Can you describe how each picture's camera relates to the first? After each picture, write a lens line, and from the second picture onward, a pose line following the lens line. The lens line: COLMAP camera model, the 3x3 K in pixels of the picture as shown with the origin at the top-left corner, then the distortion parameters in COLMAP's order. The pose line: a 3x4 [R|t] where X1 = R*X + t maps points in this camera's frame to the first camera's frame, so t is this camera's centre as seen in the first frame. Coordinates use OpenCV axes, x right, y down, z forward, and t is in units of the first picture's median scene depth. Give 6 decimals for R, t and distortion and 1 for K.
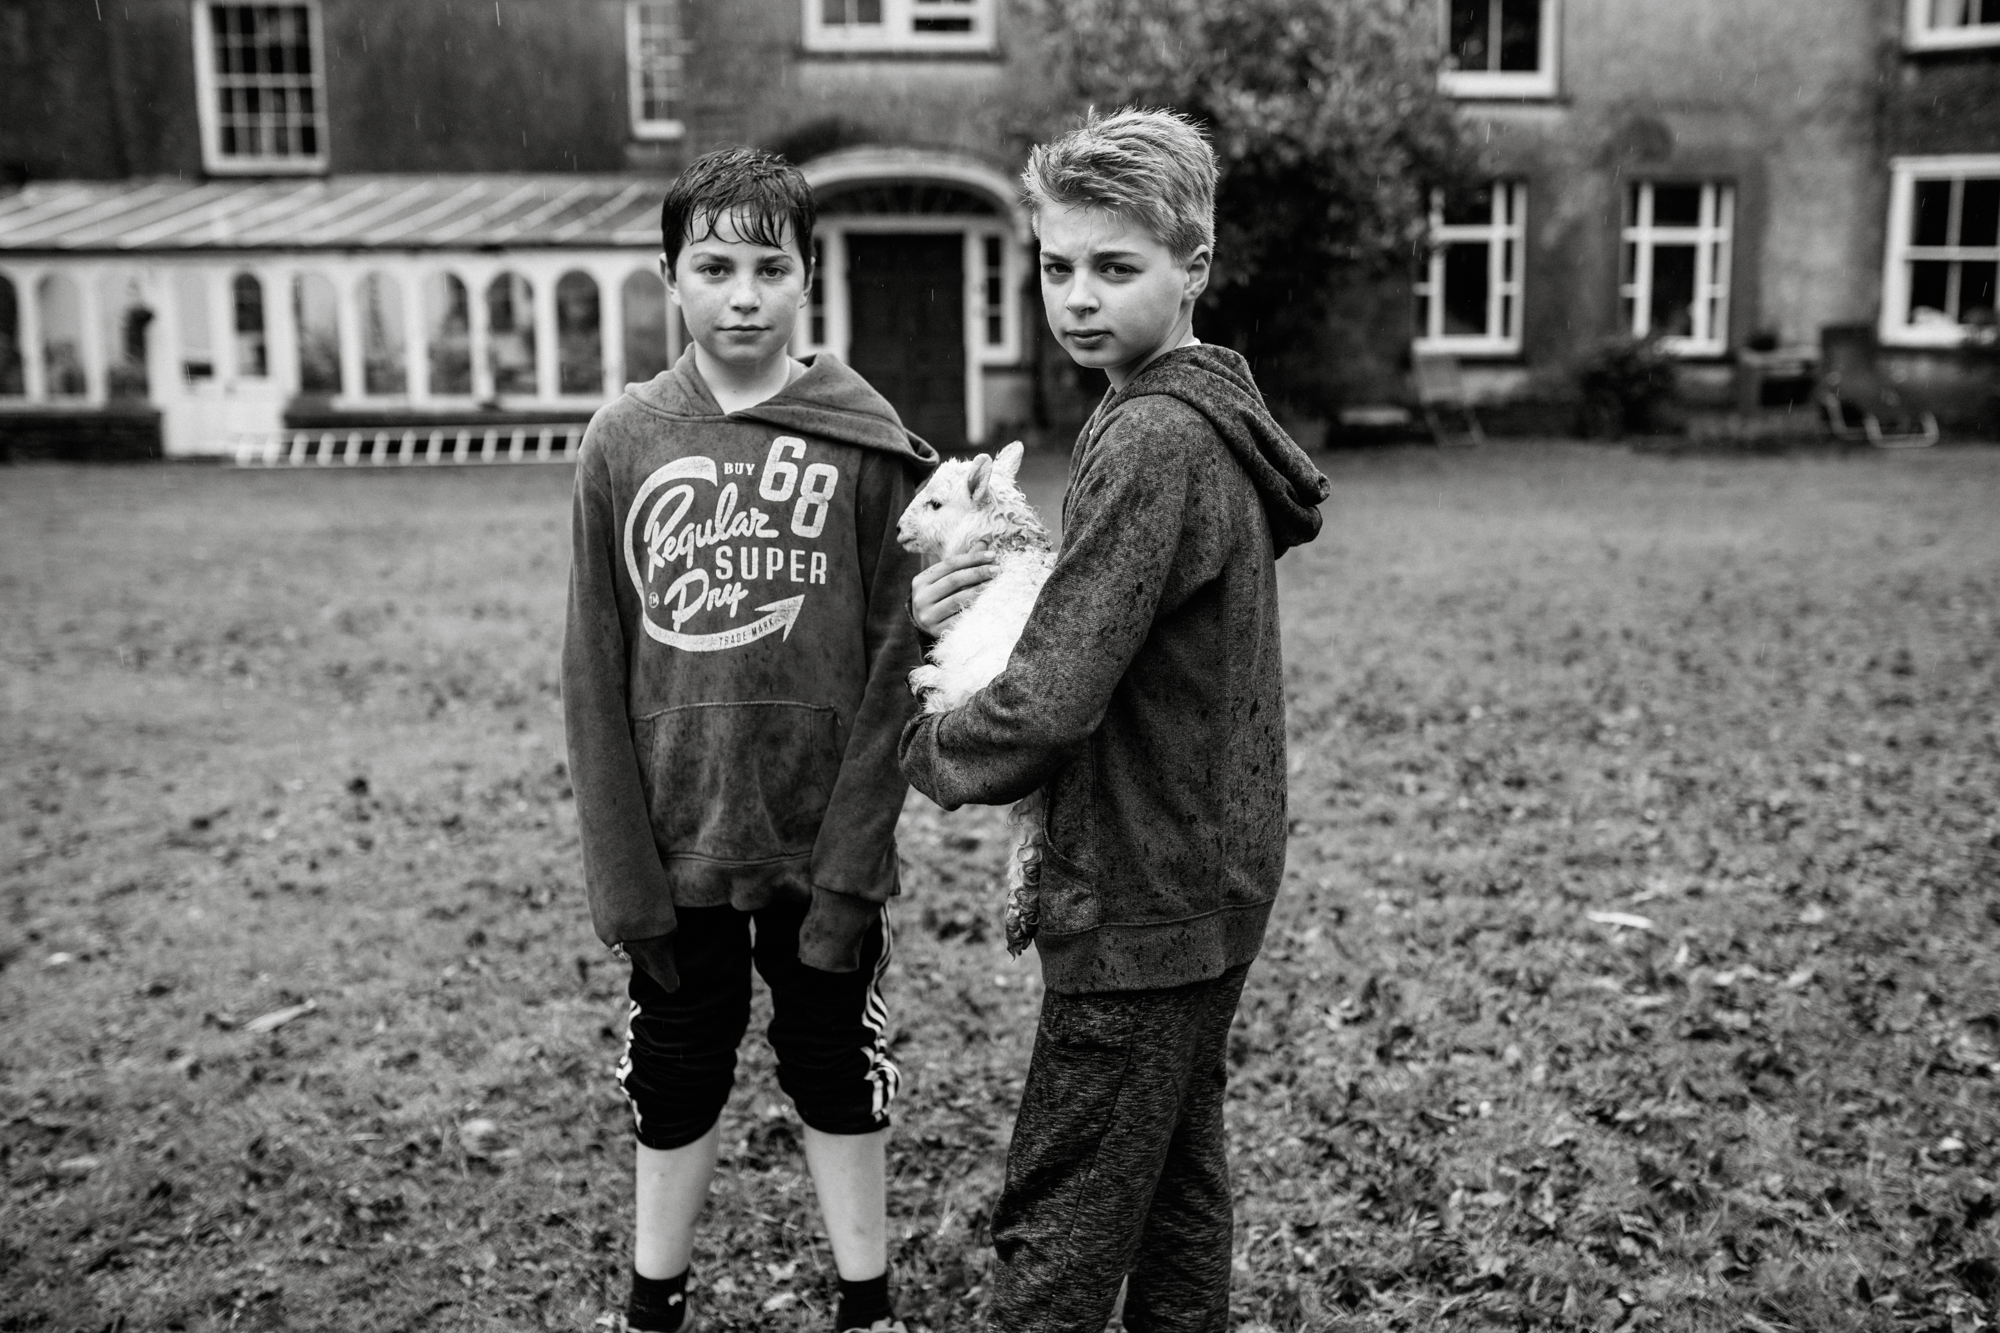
lens RADIAL K [[2092.7, 0, 998.8], [0, 2092.7, 626.3], [0, 0, 1]] dist [-0.008923, -0.028727]
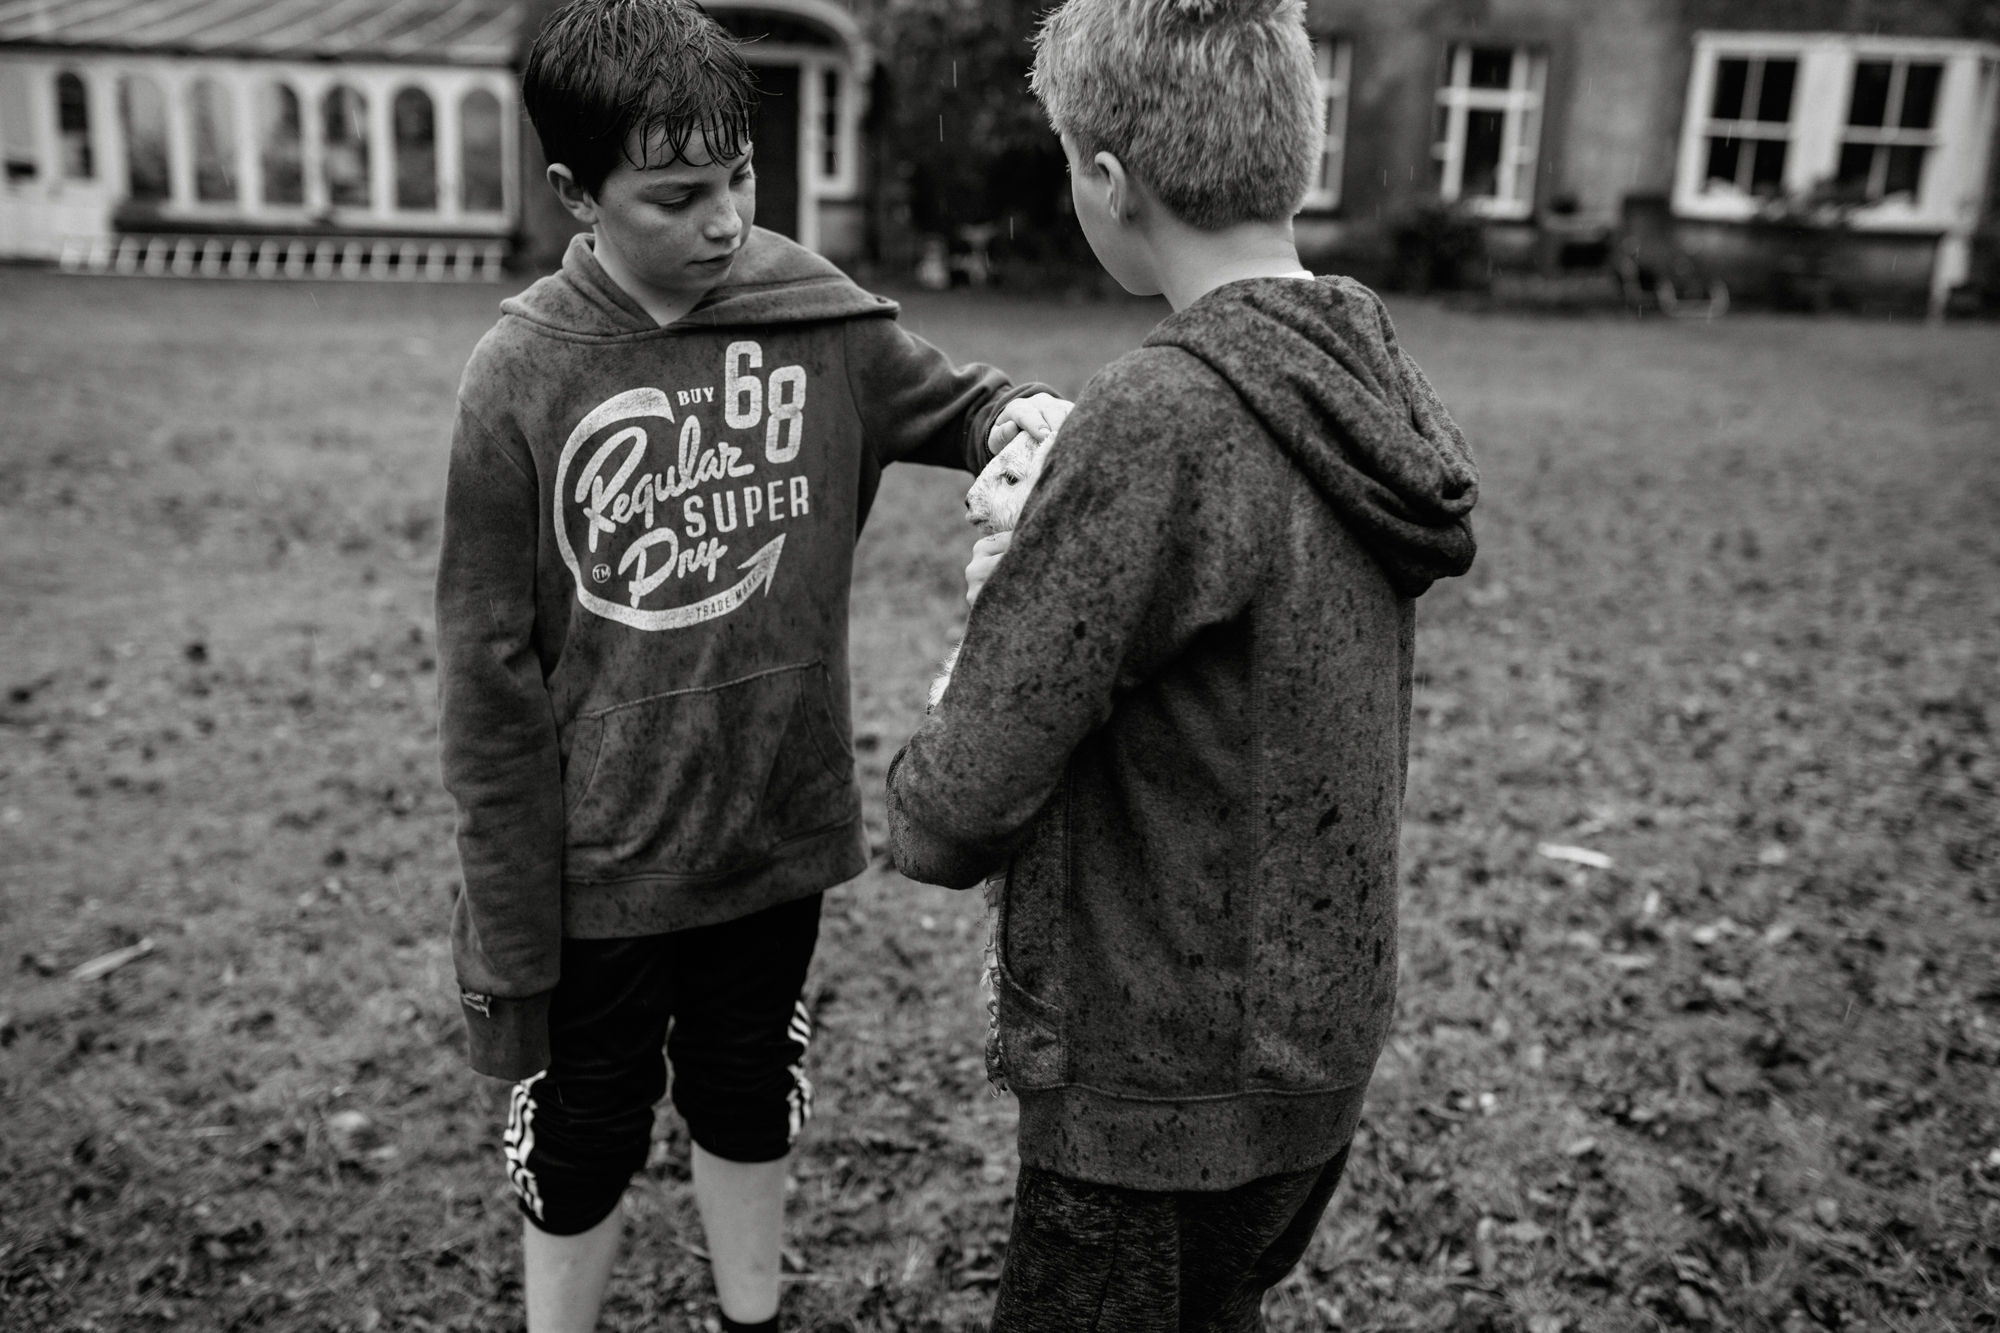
lens RADIAL K [[1996.6, 0, 1000.0], [0, 1996.6, 666.5], [0, 0, 1]] dist [-0.027813, 0.034463]
pose [[0.995742, 0.021209, 0.089712, -0.049477], [-0.030538, 0.994116, 0.103930, -0.033645], [-0.086979, -0.106227, 0.990530, 0.152845]]
